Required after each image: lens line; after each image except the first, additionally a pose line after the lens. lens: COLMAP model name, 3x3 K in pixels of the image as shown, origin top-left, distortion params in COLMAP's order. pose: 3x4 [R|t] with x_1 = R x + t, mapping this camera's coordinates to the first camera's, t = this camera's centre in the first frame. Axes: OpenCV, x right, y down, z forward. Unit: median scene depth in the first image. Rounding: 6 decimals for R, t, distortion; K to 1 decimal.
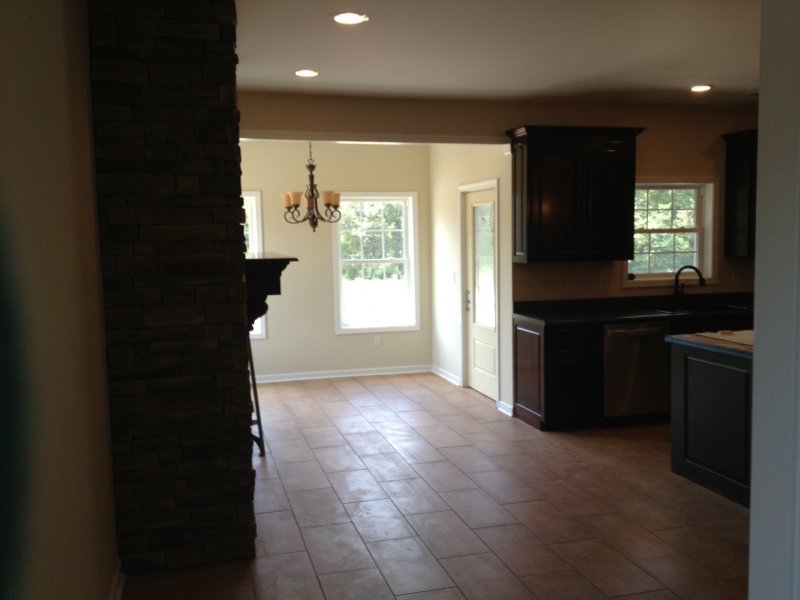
lens RADIAL K [[762.6, 0, 400.6], [0, 762.6, 299.7], [0, 0, 1]] dist [0.047966, 0.000000]
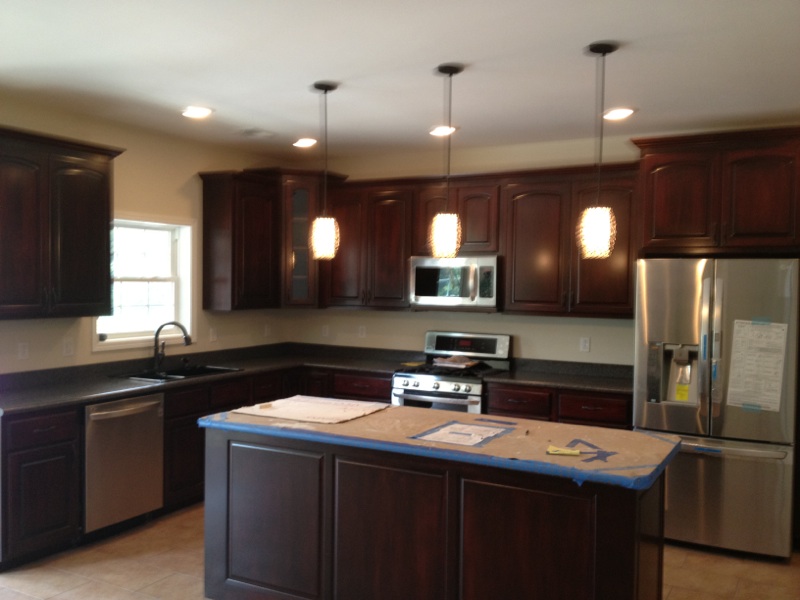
lens RADIAL K [[762.6, 0, 396.0], [0, 762.6, 295.0], [0, 0, 1]] dist [0.047966, 0.000000]
pose [[0.725471, 0.002649, 0.688247, -0.023658], [0.047036, 0.997464, -0.053419, -0.017399], [-0.686643, 0.071126, 0.723507, 0.224649]]
